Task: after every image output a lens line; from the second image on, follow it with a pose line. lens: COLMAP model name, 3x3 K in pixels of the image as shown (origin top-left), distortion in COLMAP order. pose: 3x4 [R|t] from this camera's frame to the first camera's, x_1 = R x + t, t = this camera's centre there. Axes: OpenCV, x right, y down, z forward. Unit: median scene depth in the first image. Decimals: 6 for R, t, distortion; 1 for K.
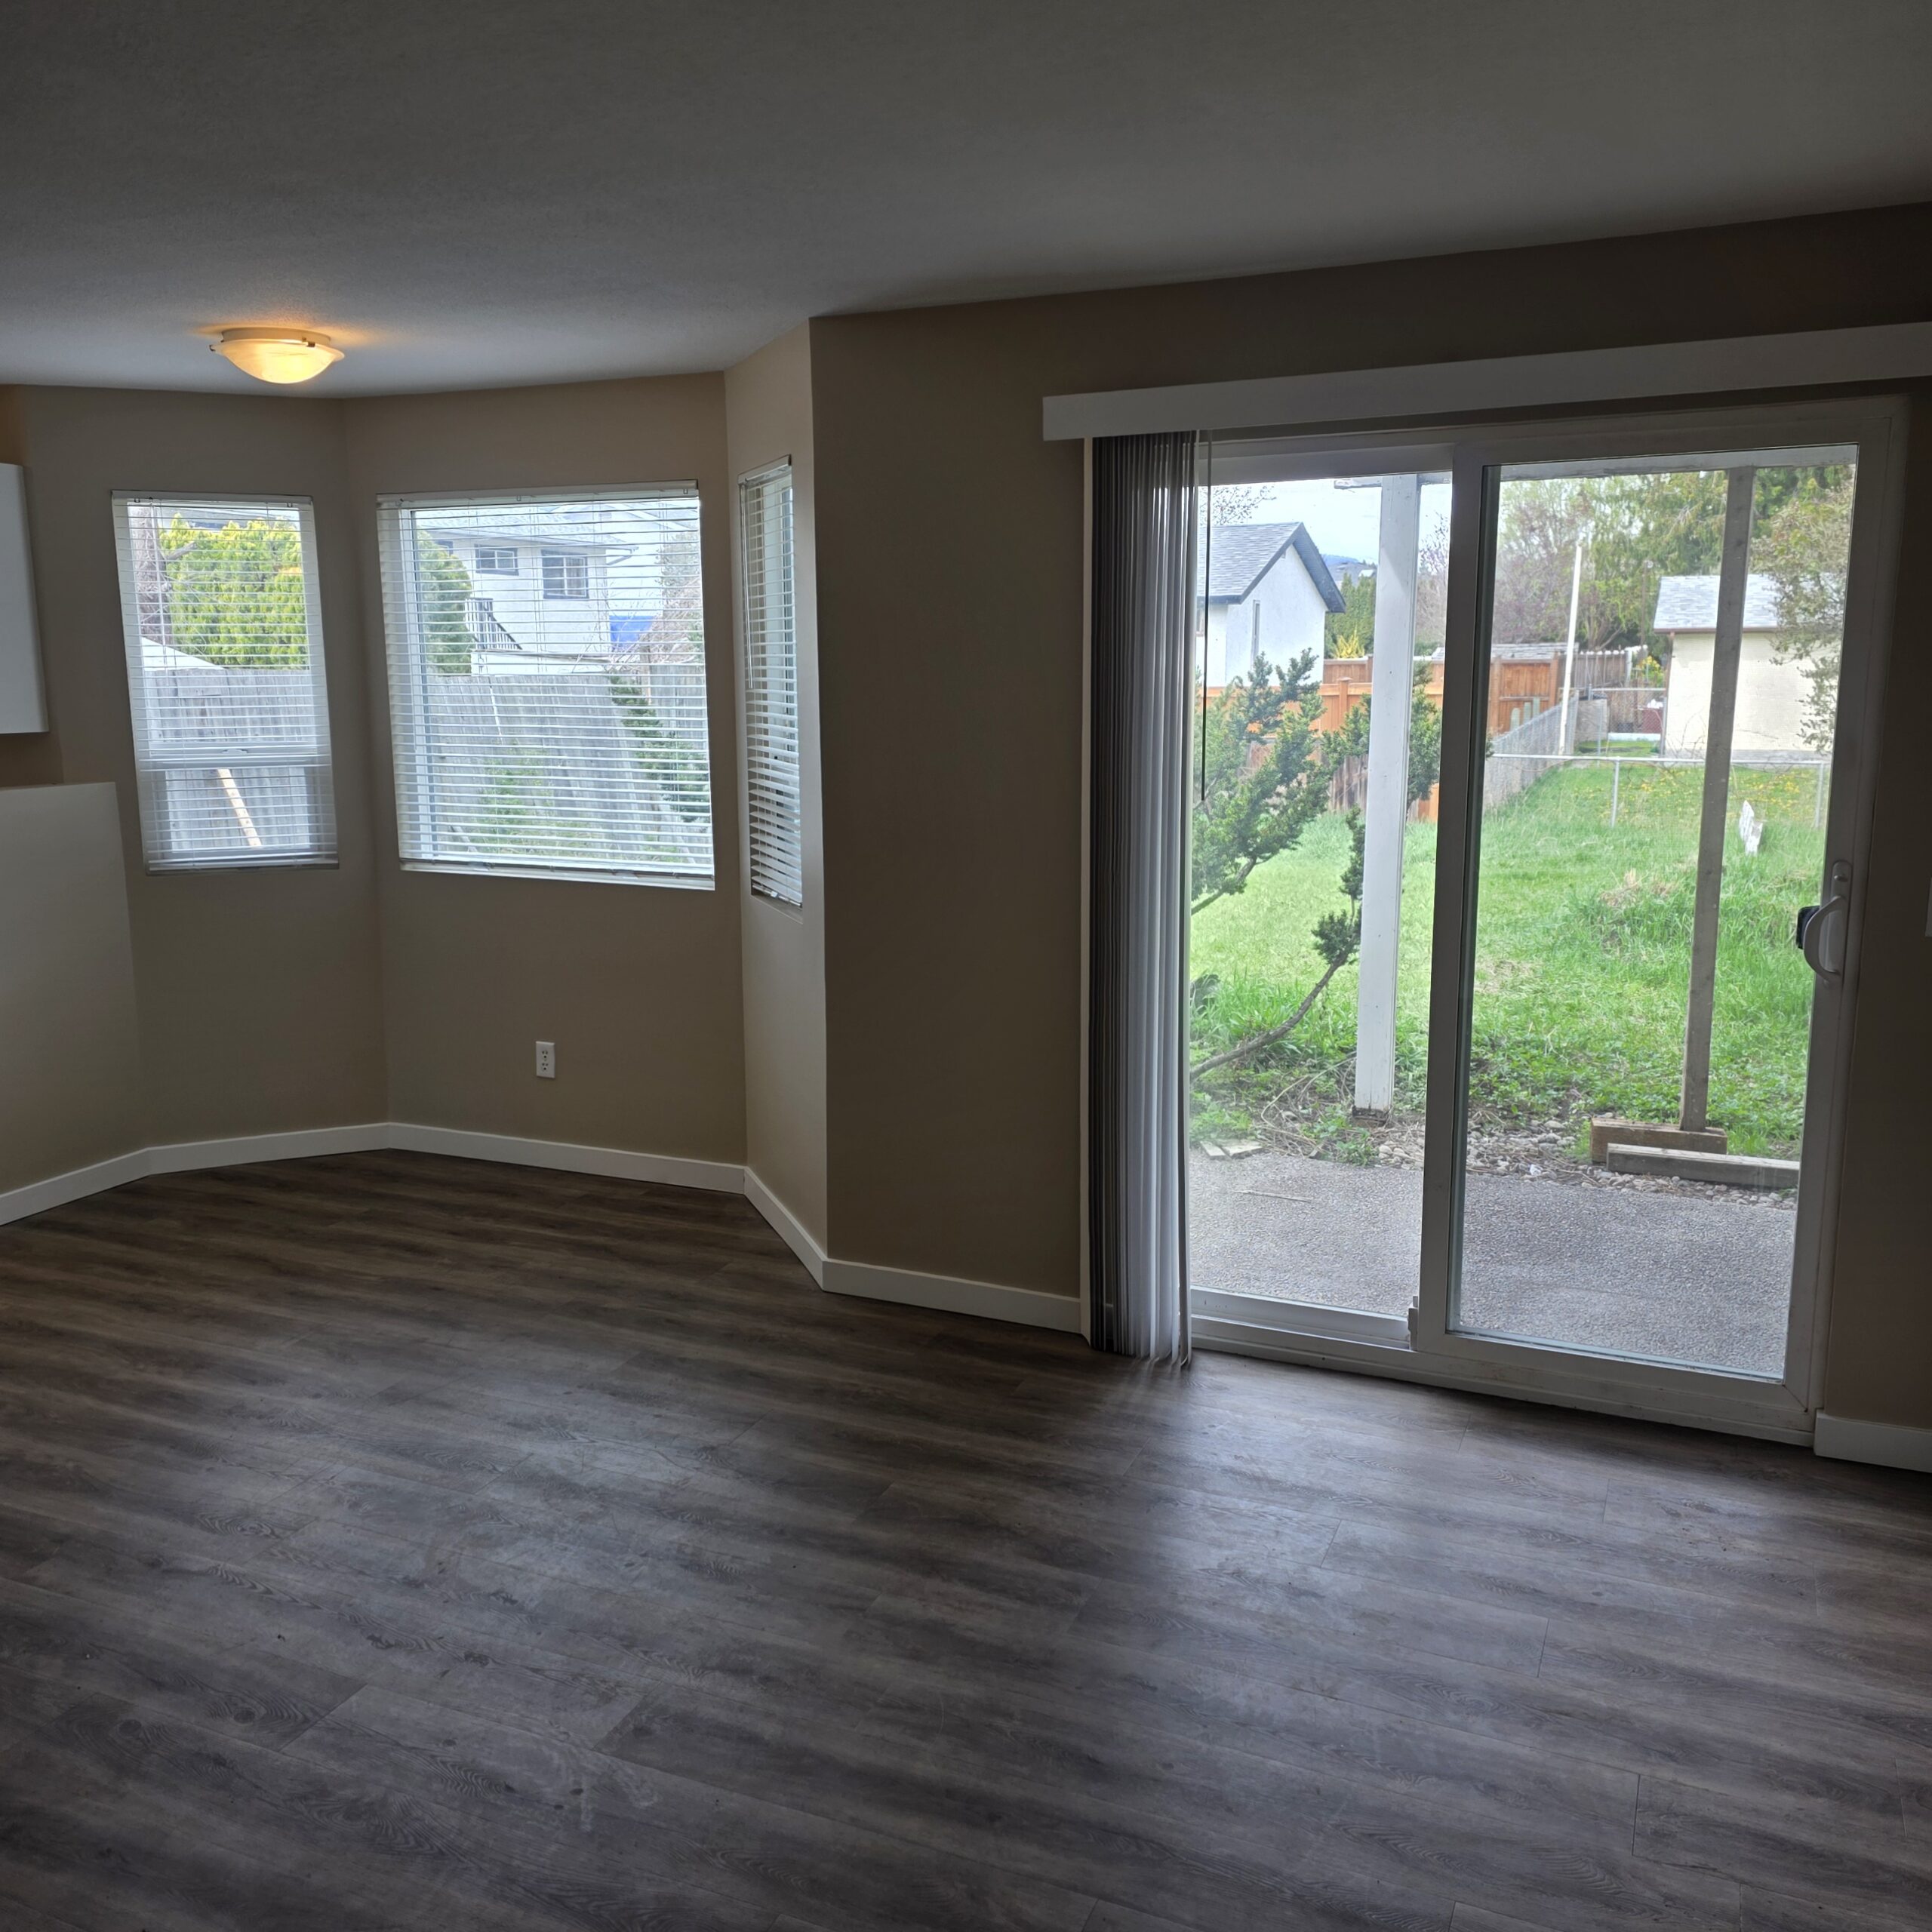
lens RADIAL K [[1695.8, 0, 965.0], [0, 1695.8, 956.9], [0, 0, 1]] dist [0.100849, -0.130286]
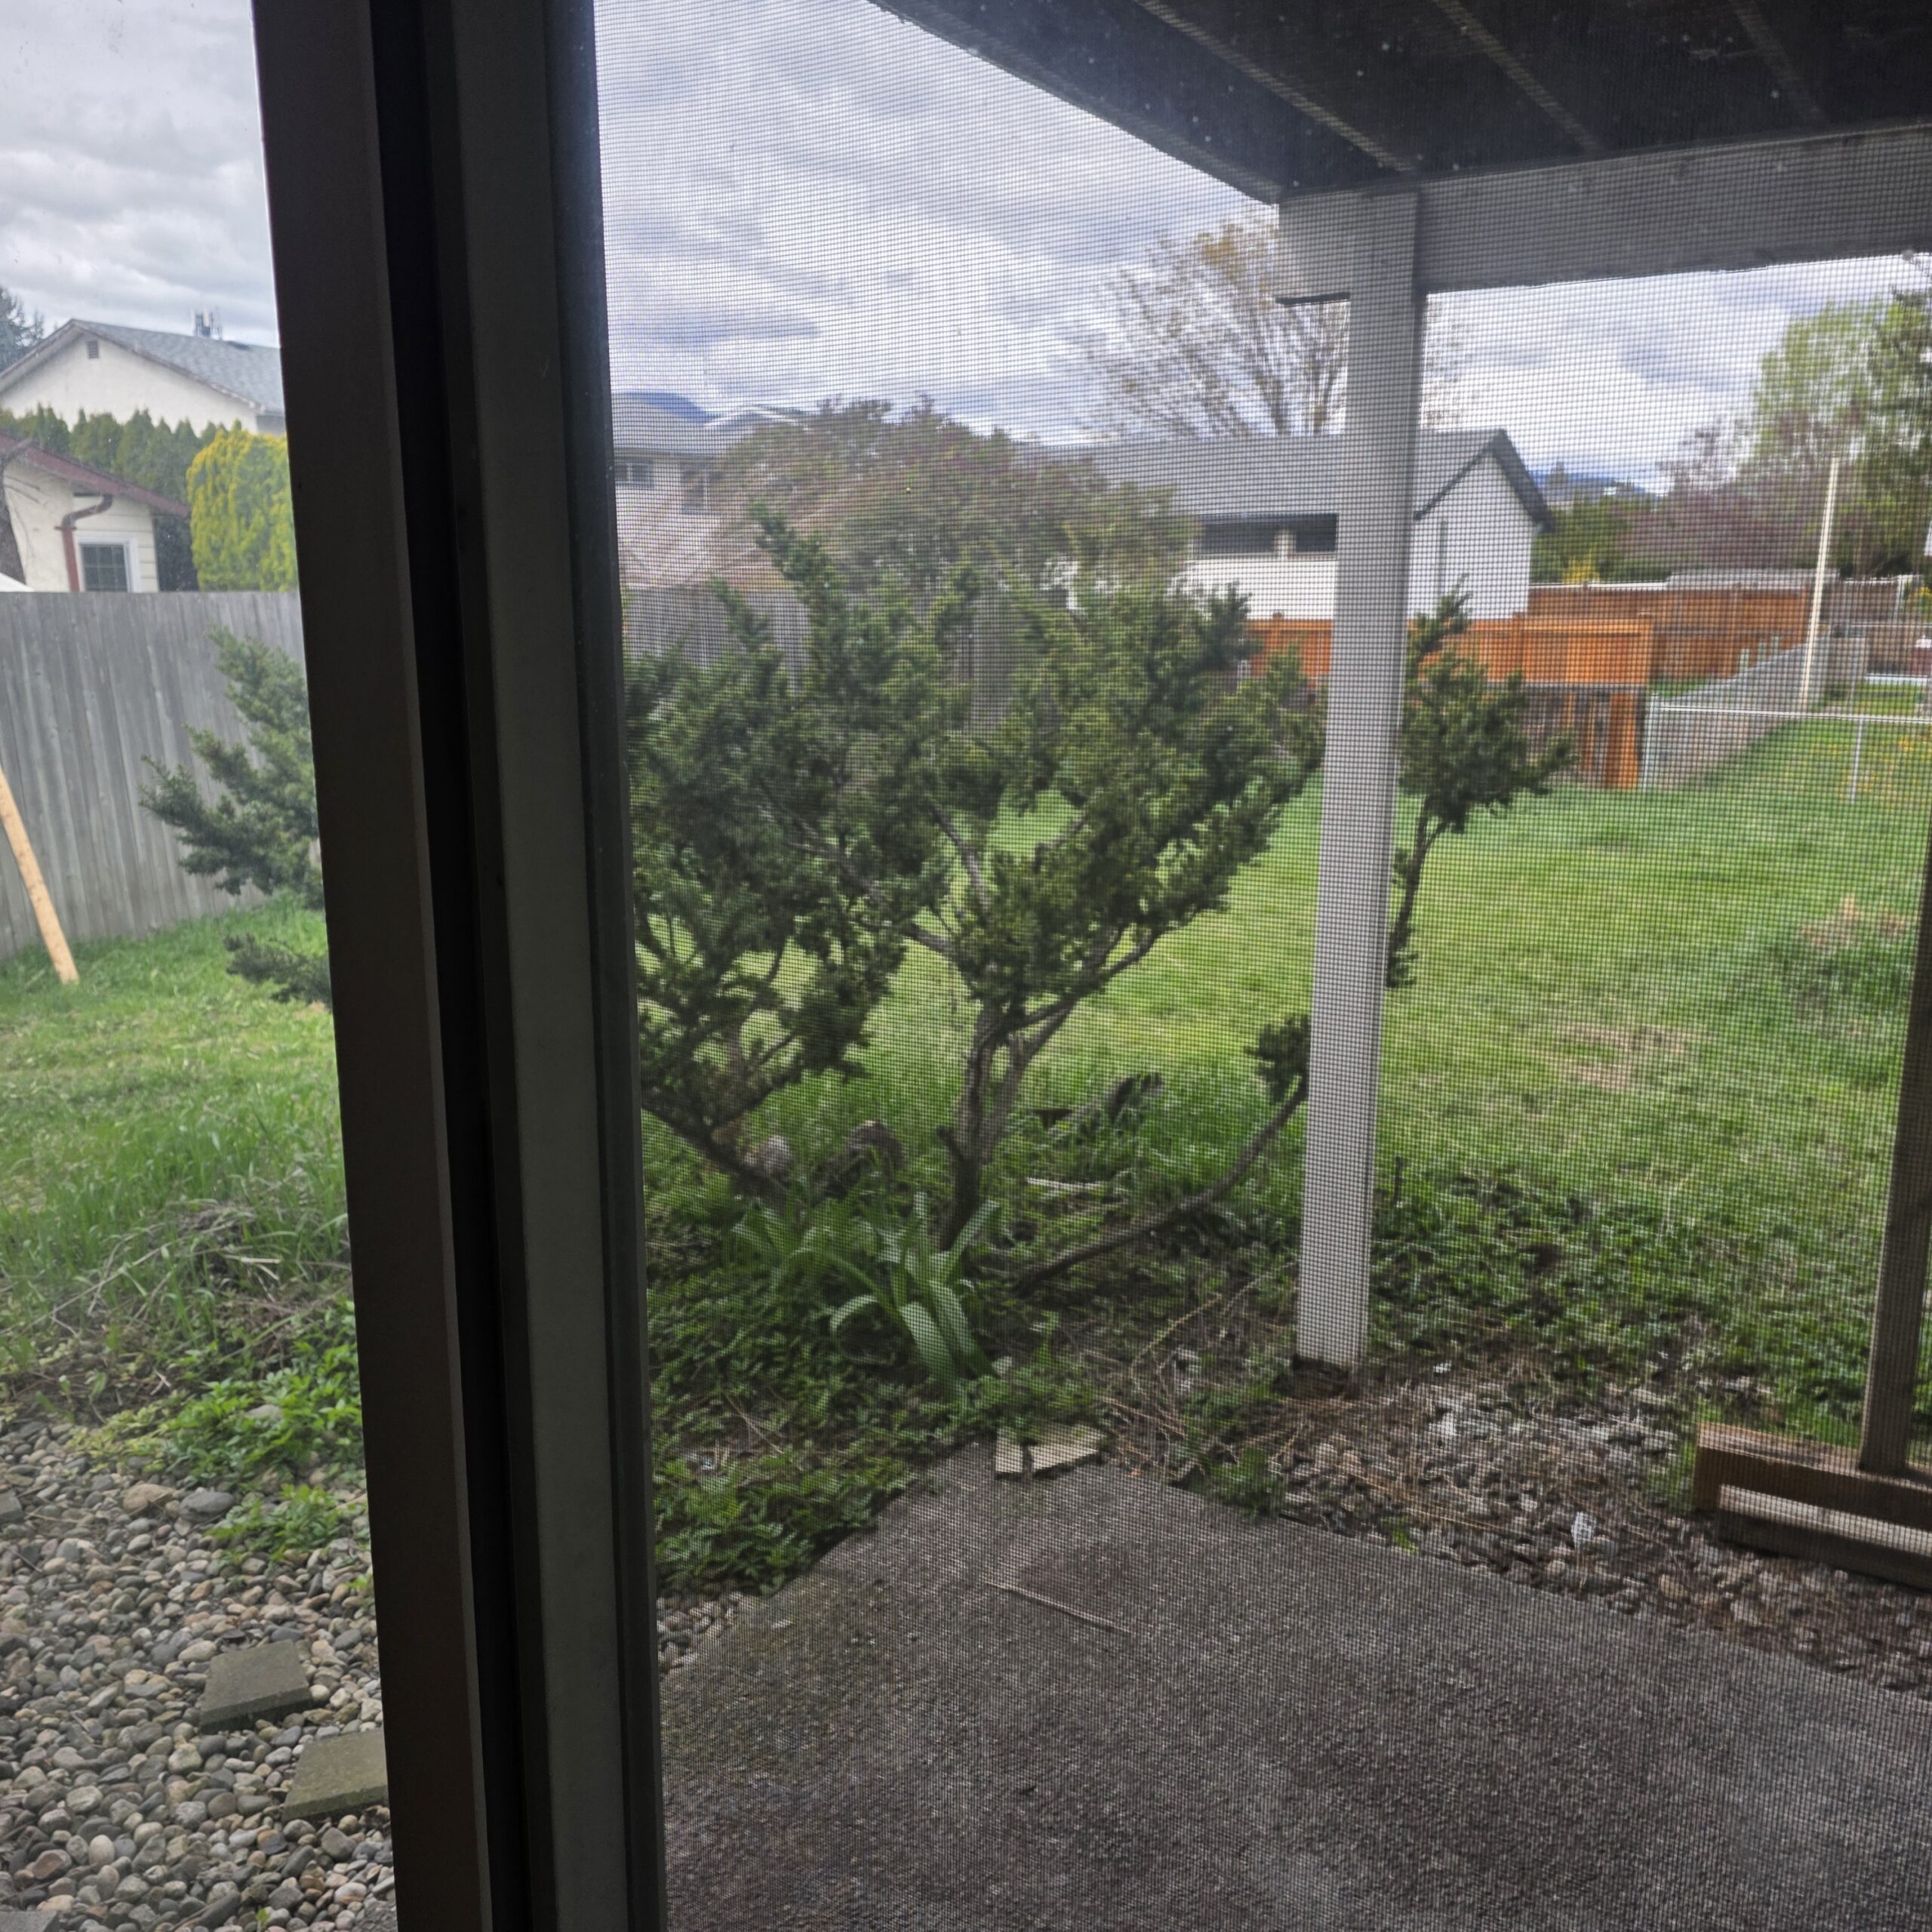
lens RADIAL K [[1725.1, 0, 972.3], [0, 1725.1, 937.0], [0, 0, 1]] dist [0.070361, -0.088737]
pose [[0.992867, 0.030568, -0.115243, 0.169485], [-0.027201, 0.999159, 0.030677, -0.068656], [0.116084, -0.027323, 0.992864, 0.364080]]
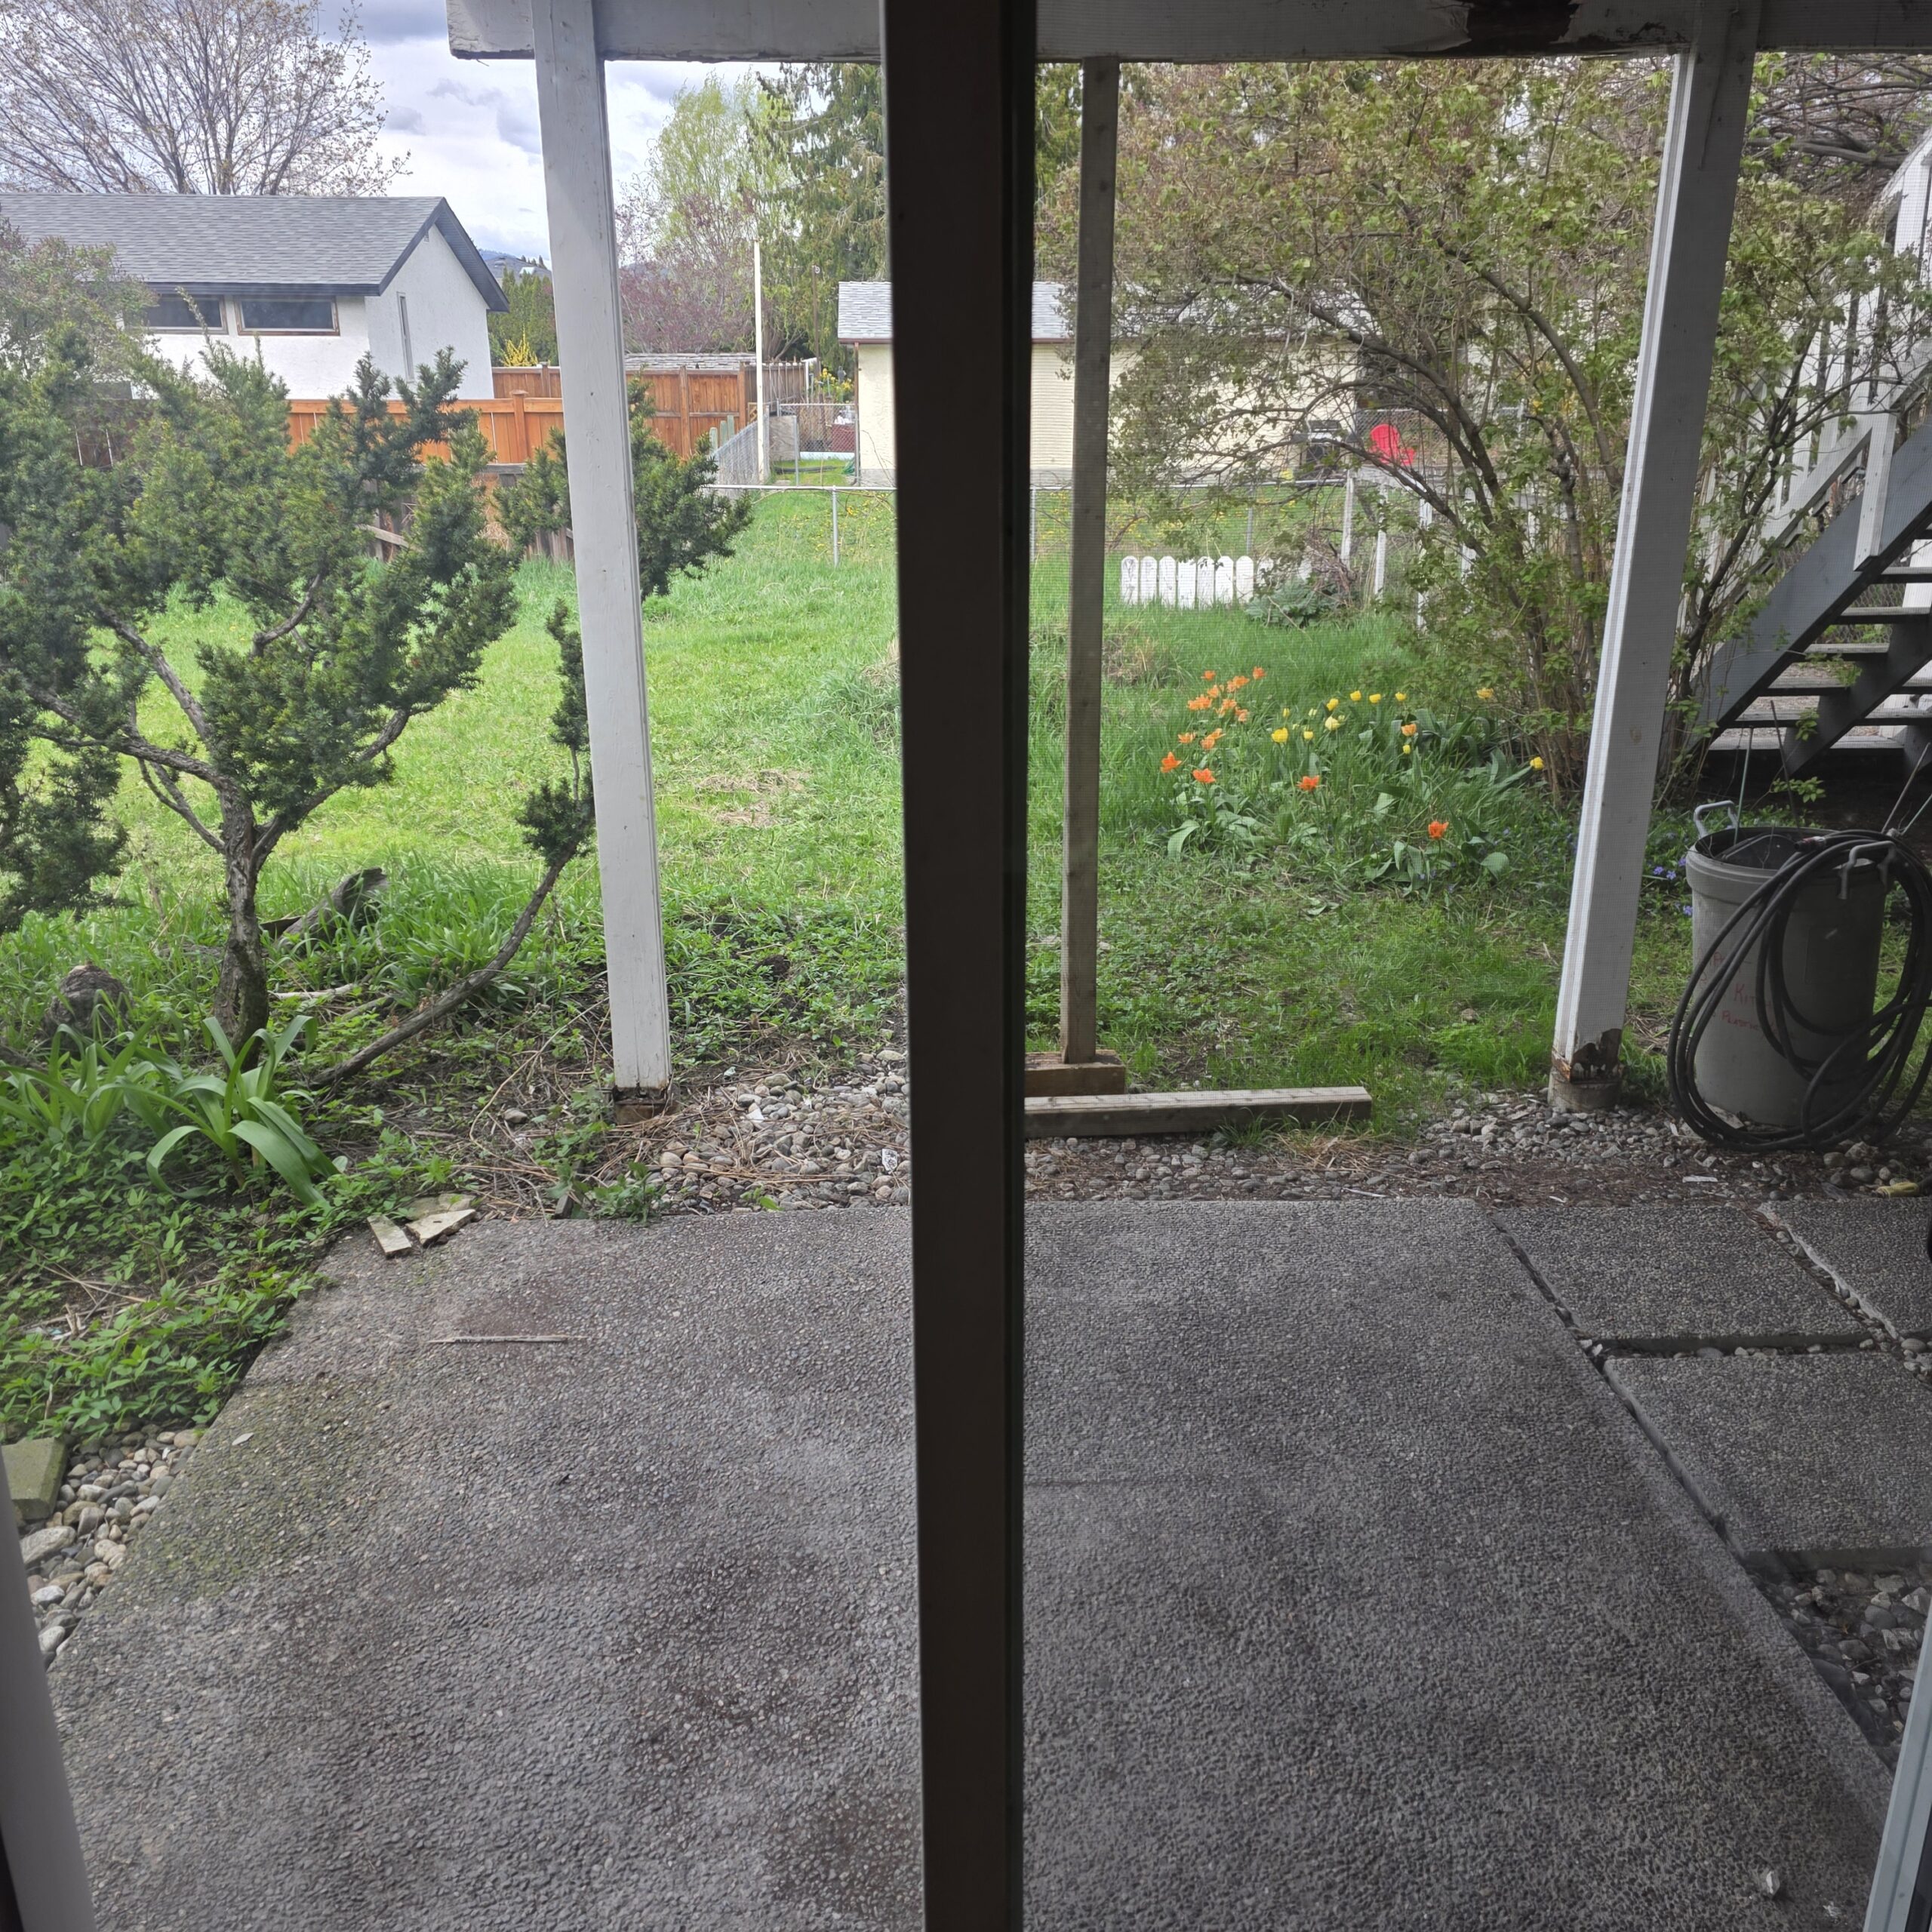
lens RADIAL K [[1695.8, 0, 965.0], [0, 1695.8, 956.9], [0, 0, 1]] dist [0.100849, -0.130286]
pose [[0.897404, -0.142535, 0.417553, 0.077906], [0.075193, 0.981943, 0.173589, -0.060251], [-0.434755, -0.124382, 0.891917, 0.342724]]
